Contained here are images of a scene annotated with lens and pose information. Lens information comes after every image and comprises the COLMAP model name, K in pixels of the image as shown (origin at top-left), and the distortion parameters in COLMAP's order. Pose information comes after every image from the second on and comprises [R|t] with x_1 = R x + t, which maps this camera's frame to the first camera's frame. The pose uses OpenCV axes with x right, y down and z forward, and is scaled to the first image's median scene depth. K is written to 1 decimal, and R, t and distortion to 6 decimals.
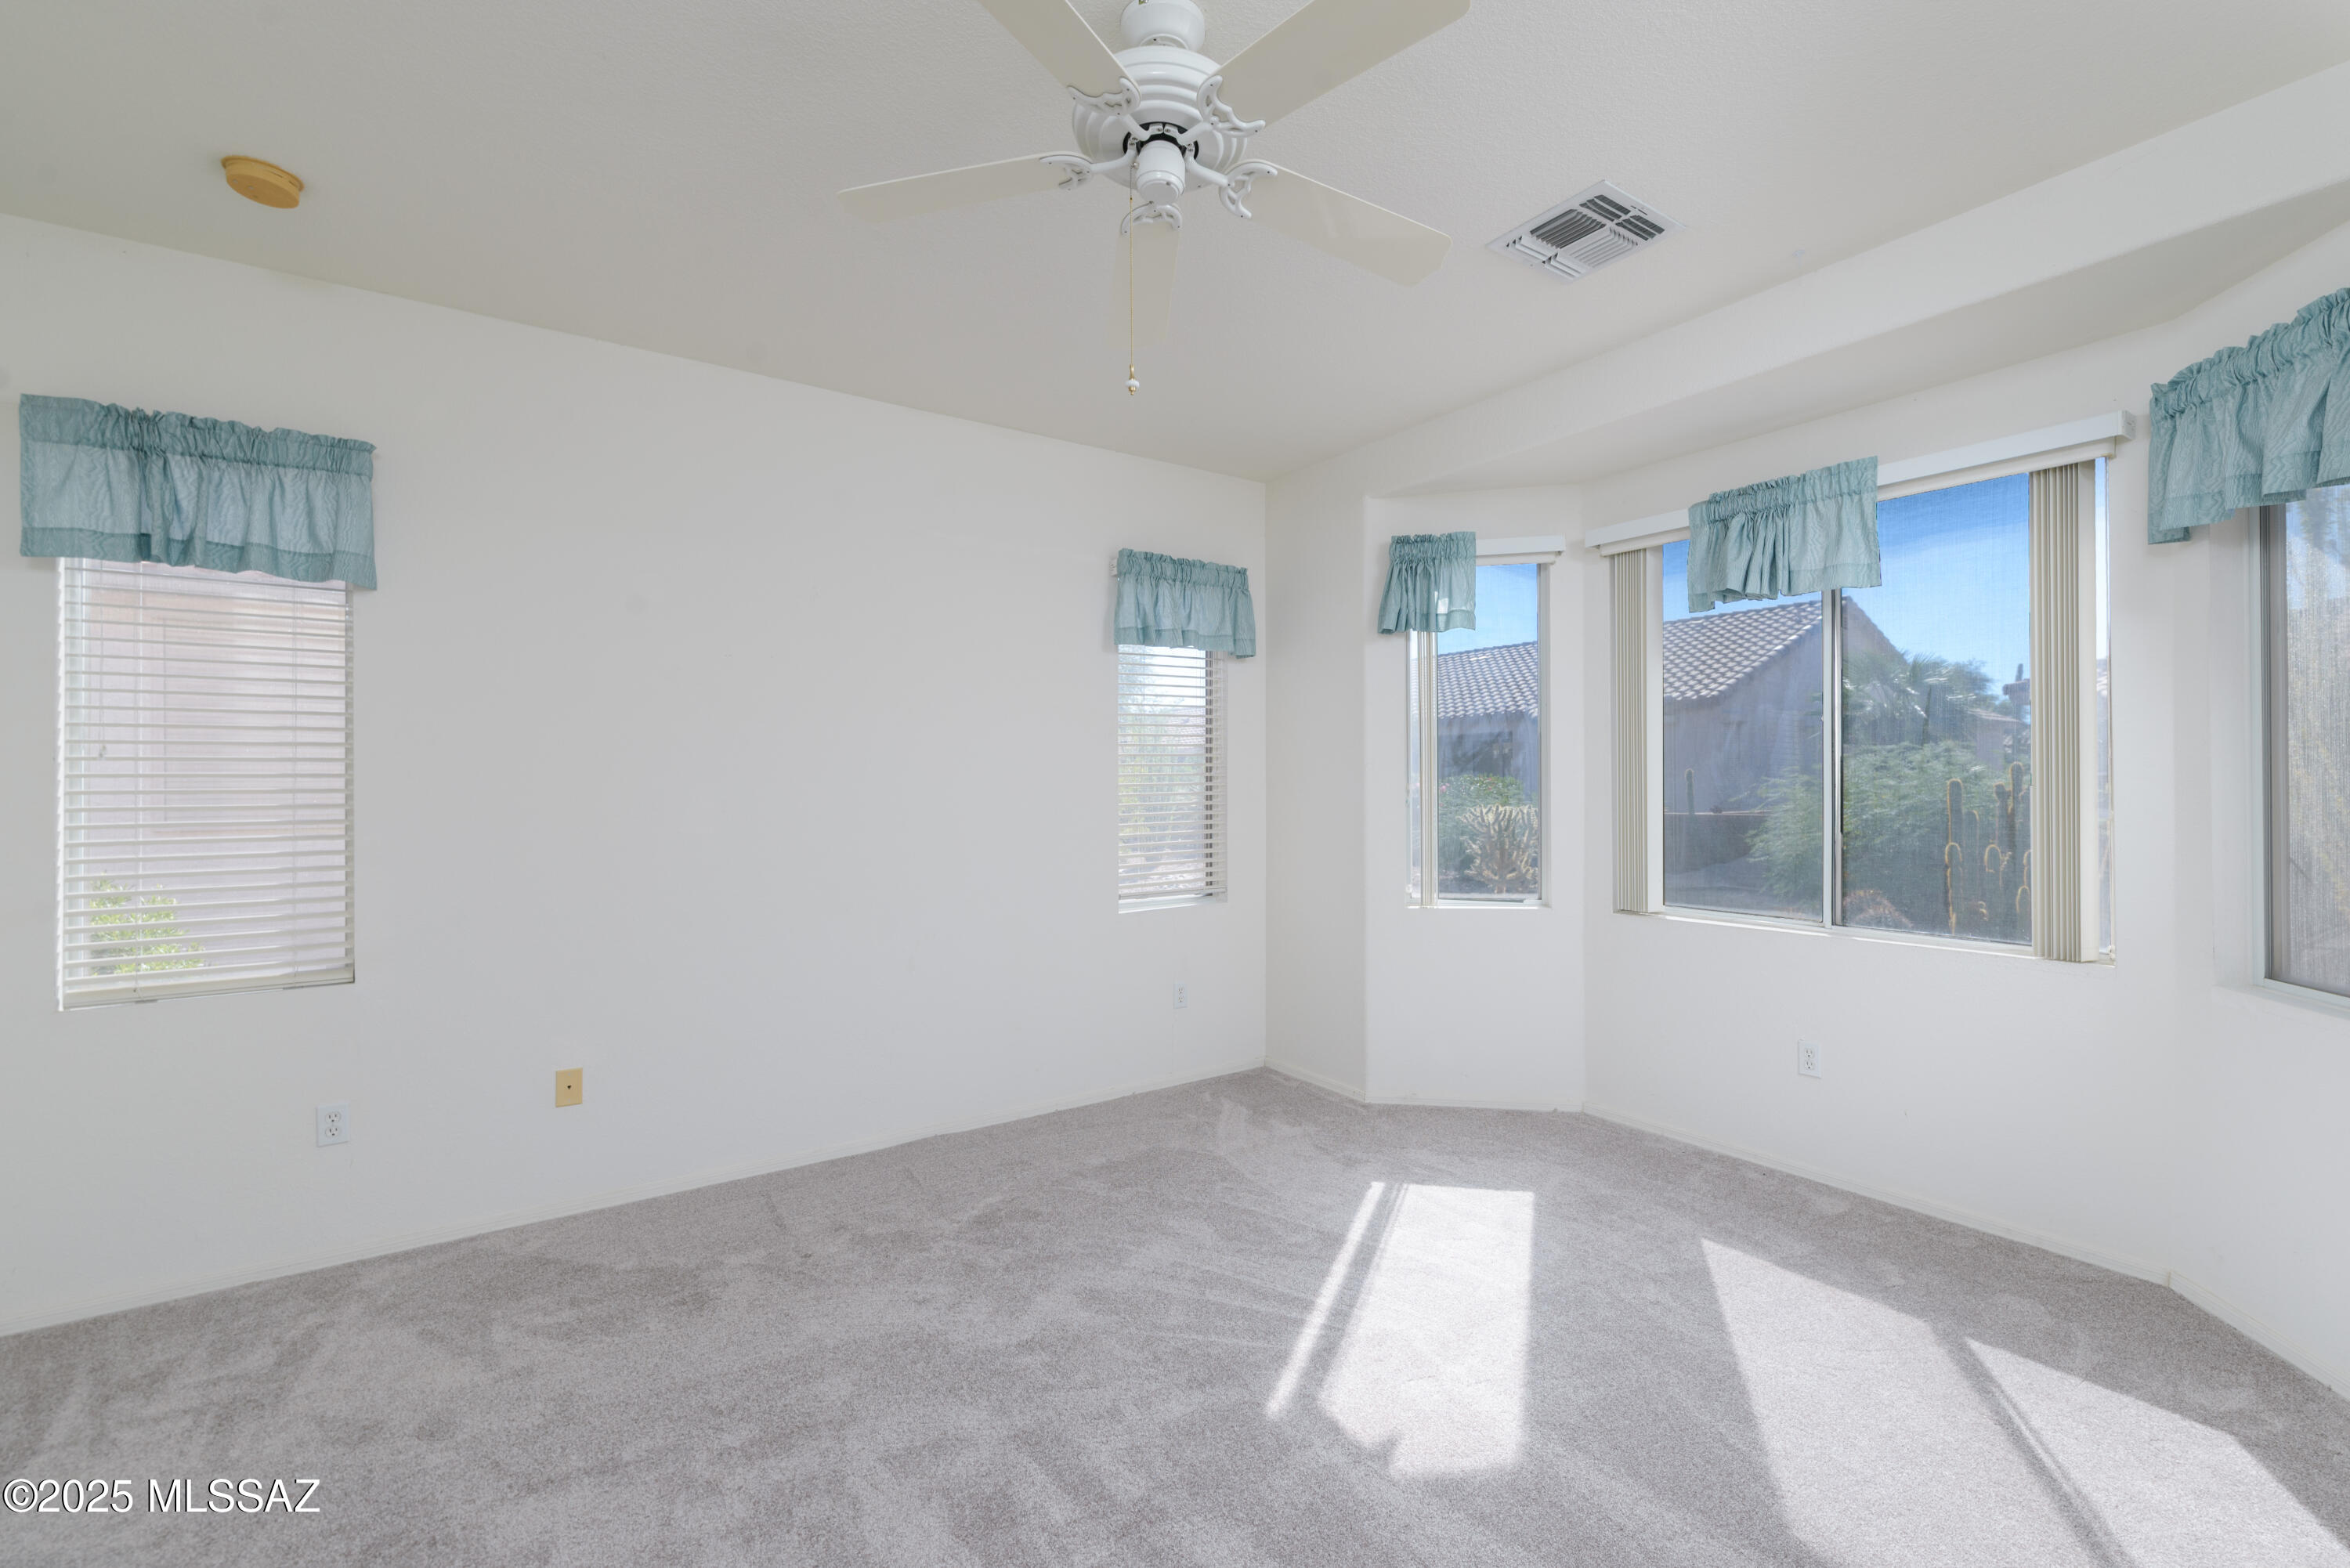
lens RADIAL K [[1005.0, 0, 1207.1], [0, 1005.0, 777.7], [0, 0, 1]] dist [0.000205, -0.000267]
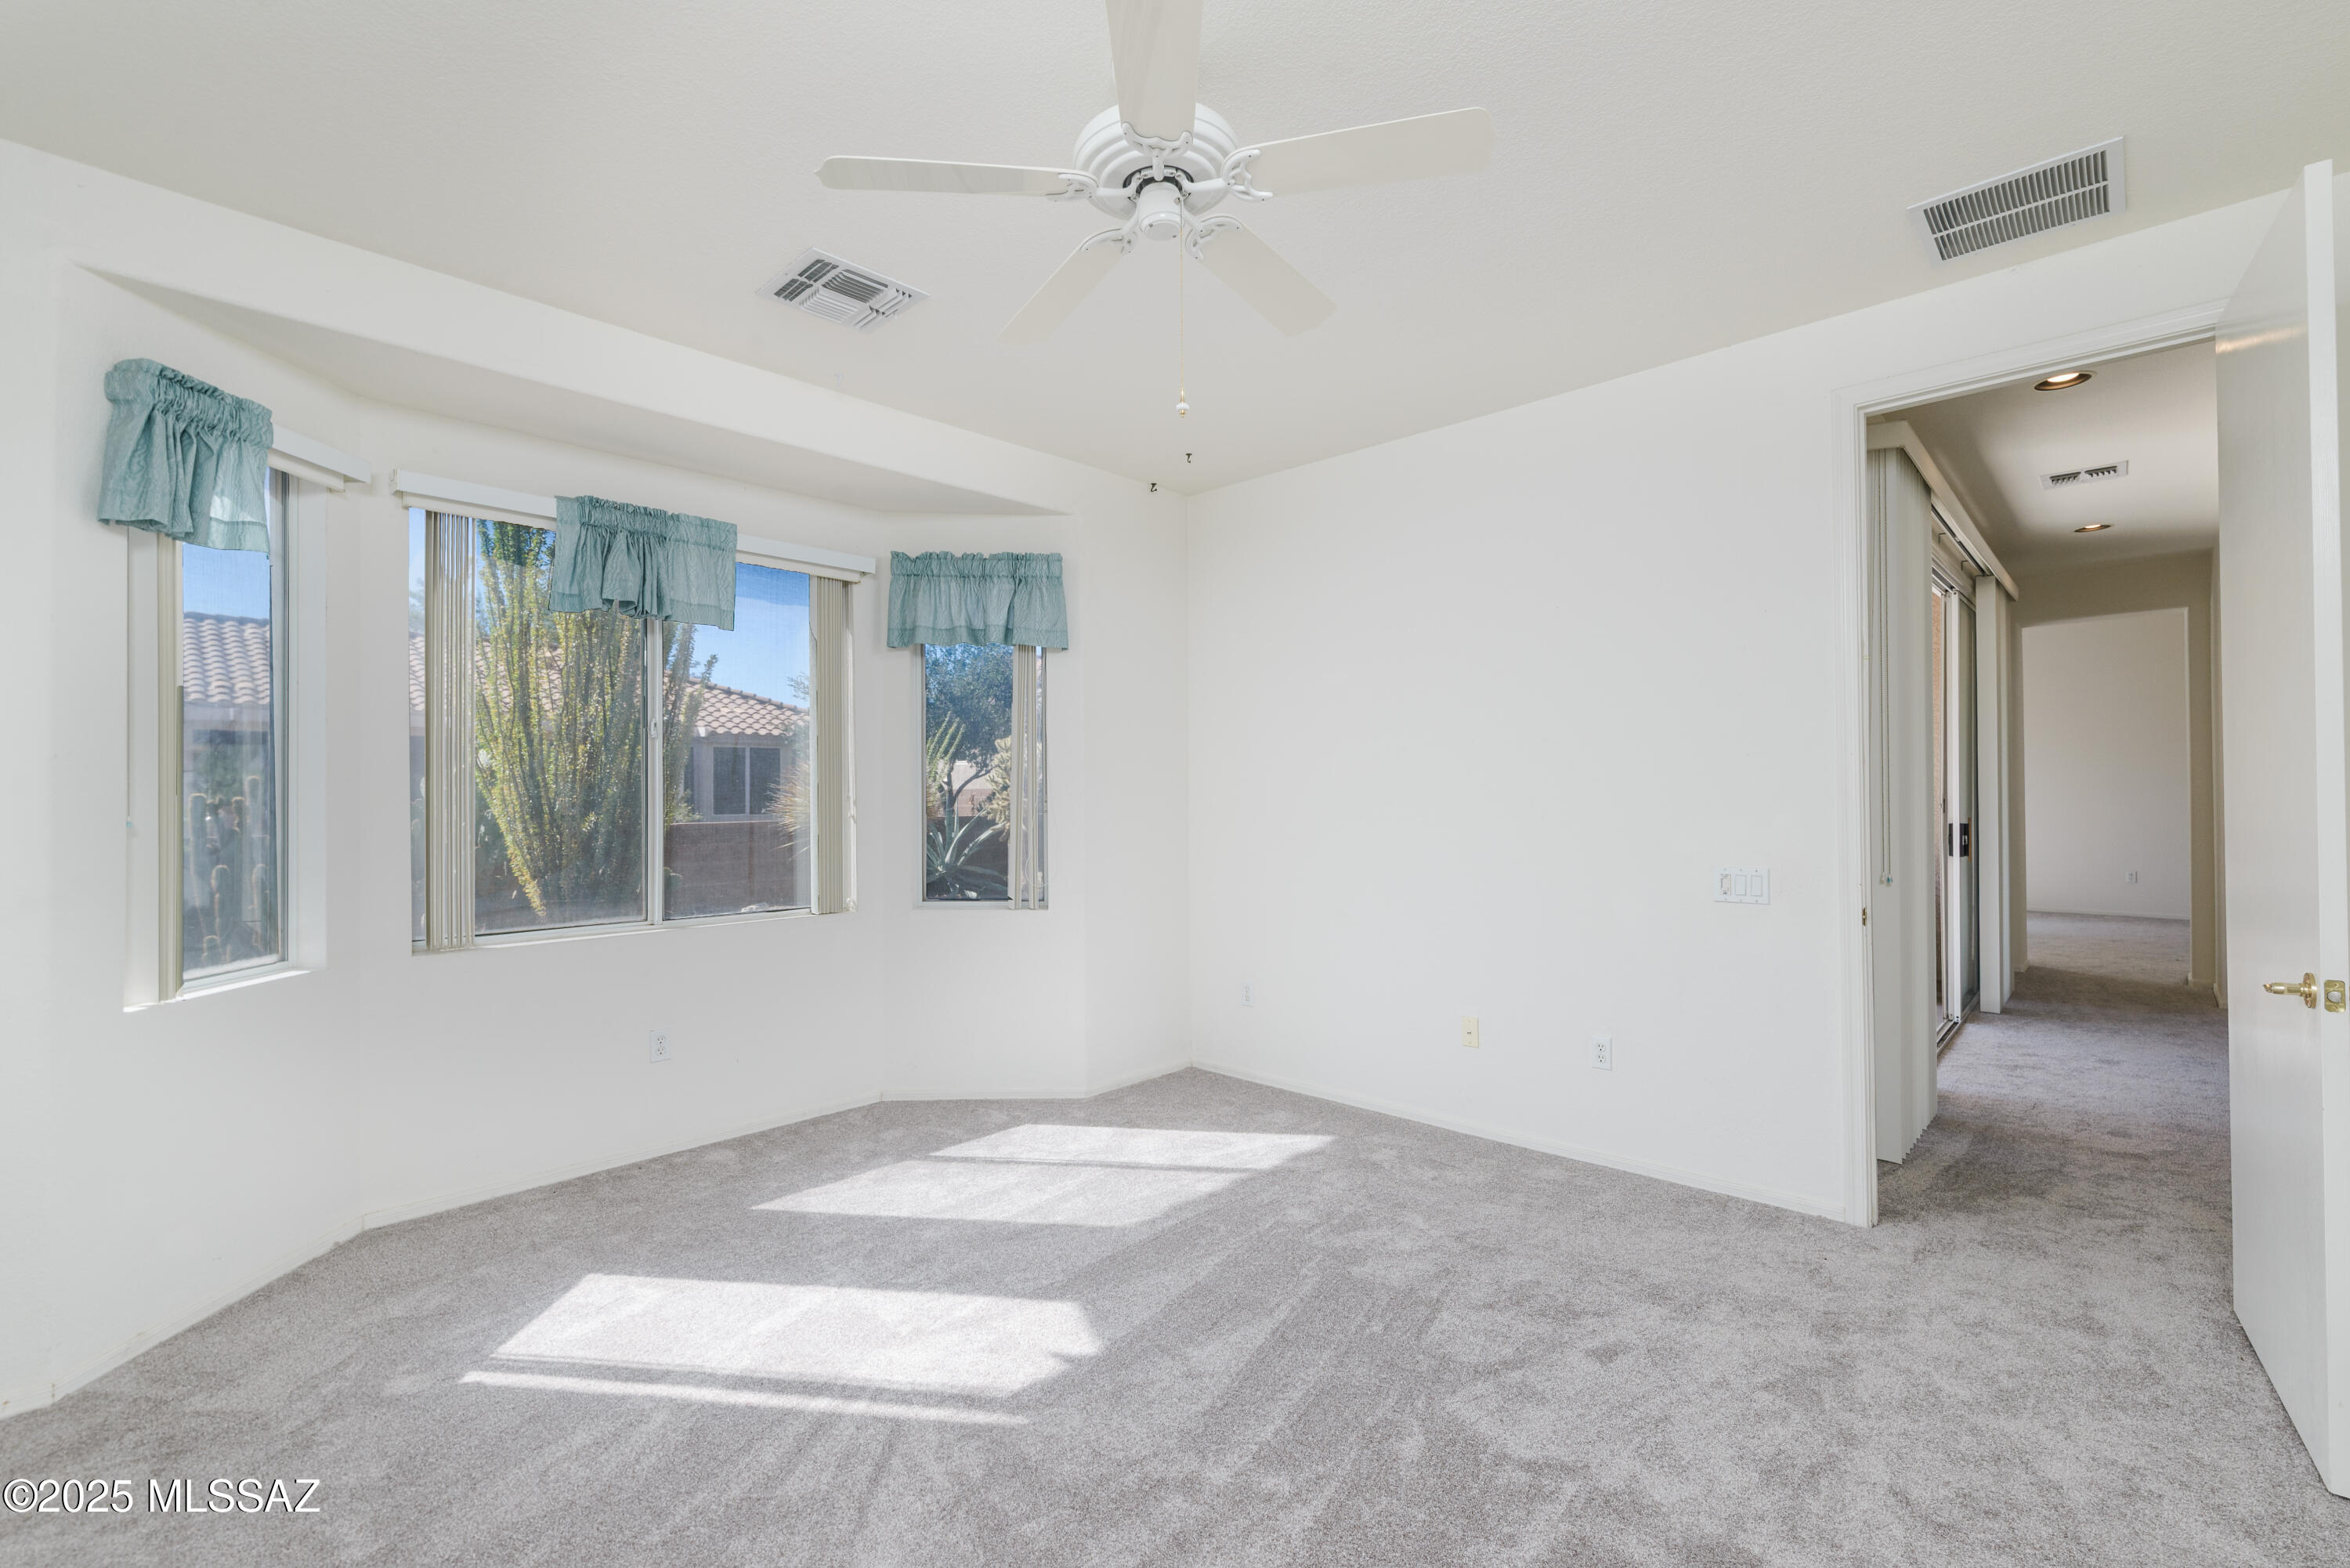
lens RADIAL K [[1012.0, 0, 1170.7], [0, 1012.0, 799.9], [0, 0, 1]] dist [0.000203, -0.000029]
pose [[-0.176238, 0.003444, 0.984342, -0.636463], [0.008745, 0.999960, -0.001933, 0.020731], [-0.984309, 0.008267, -0.176261, 0.702477]]
